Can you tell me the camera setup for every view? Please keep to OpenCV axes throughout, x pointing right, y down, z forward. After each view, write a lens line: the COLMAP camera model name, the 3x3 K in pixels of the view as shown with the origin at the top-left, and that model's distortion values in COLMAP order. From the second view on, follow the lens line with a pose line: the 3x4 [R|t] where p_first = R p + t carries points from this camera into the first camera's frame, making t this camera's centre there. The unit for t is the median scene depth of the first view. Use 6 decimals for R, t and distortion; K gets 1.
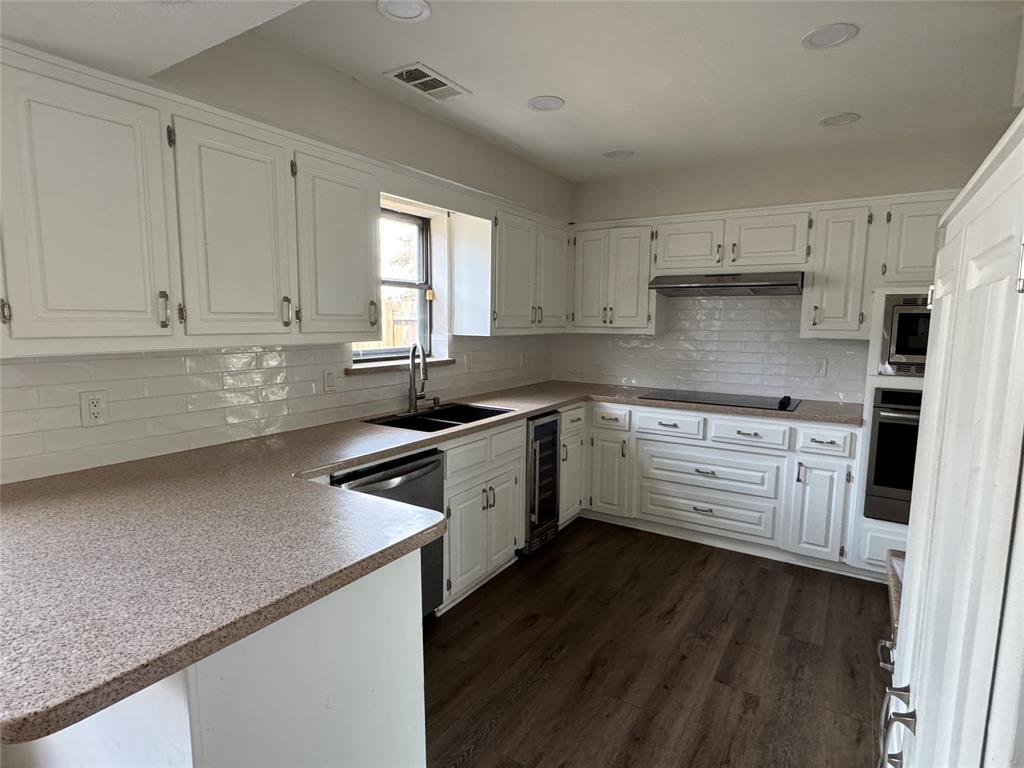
lens RADIAL K [[543.5, 0, 507.8], [0, 543.5, 385.2], [0, 0, 1]] dist [-0.005888, 0.000399]
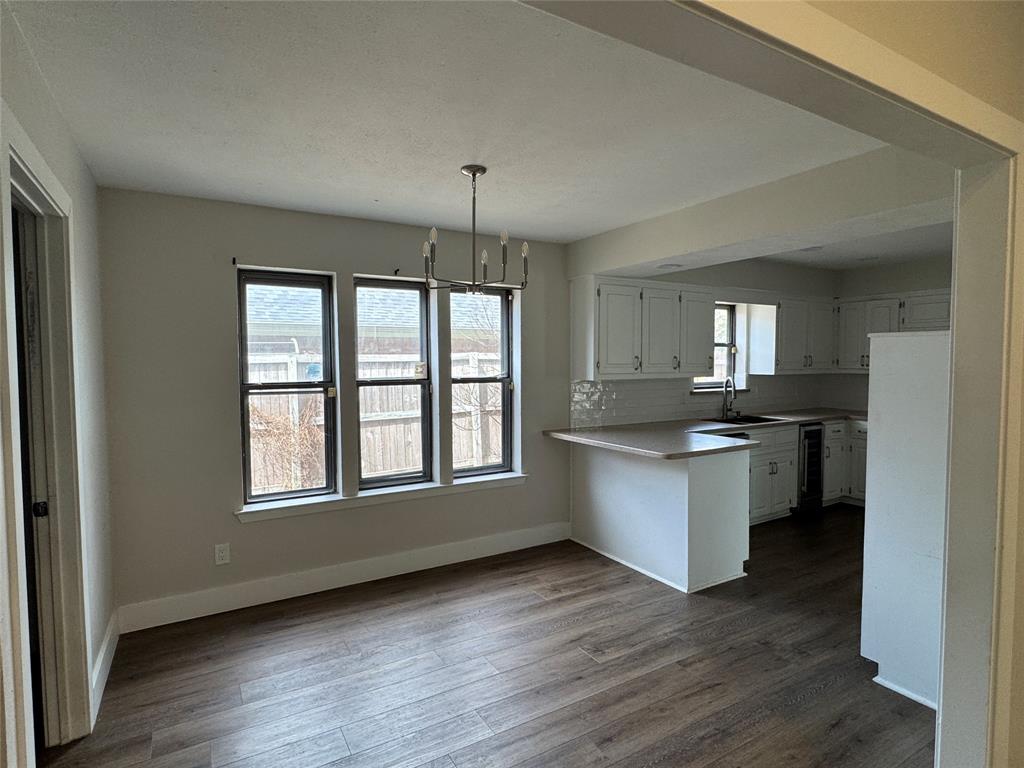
lens RADIAL K [[543.5, 0, 507.8], [0, 543.5, 385.2], [0, 0, 1]] dist [-0.005888, 0.000399]
pose [[0.892840, 0.010416, -0.450253, -0.013152], [-0.044586, 0.996866, -0.065352, 0.083536], [0.448161, 0.078424, 0.890506, -0.815659]]
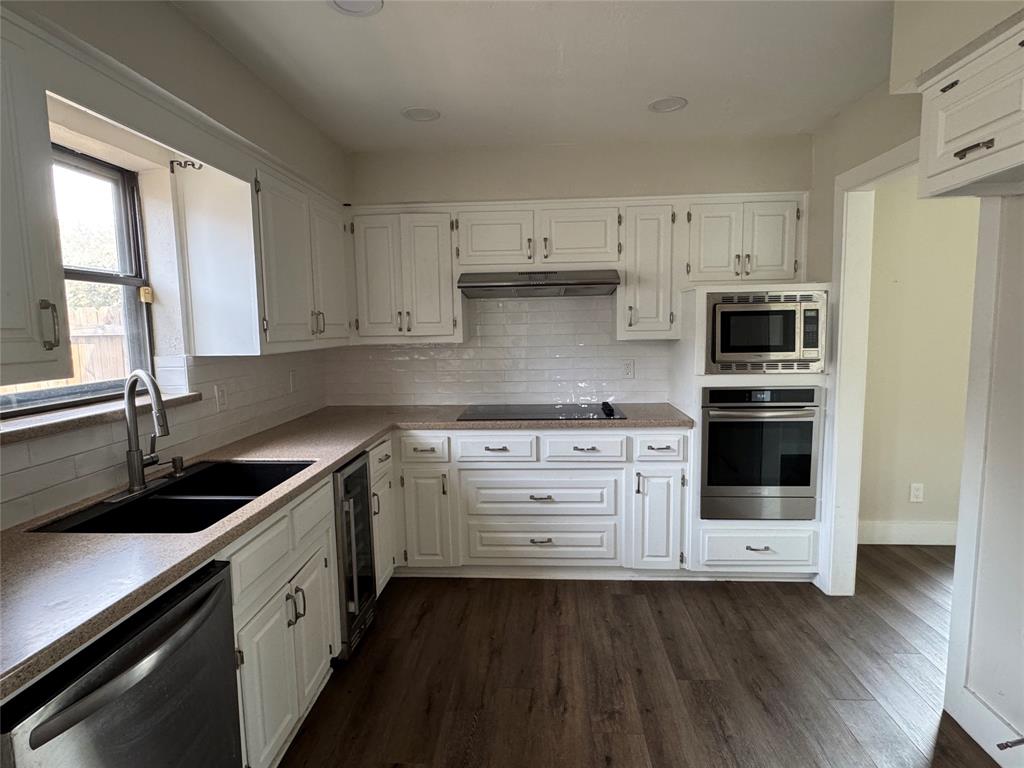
lens RADIAL K [[543.5, 0, 507.8], [0, 543.5, 385.2], [0, 0, 1]] dist [-0.005888, 0.000399]
pose [[0.874780, -0.078132, 0.478178, -0.089947], [0.084747, 0.996372, 0.007768, -0.032700], [-0.477050, 0.033729, 0.878228, 0.265004]]
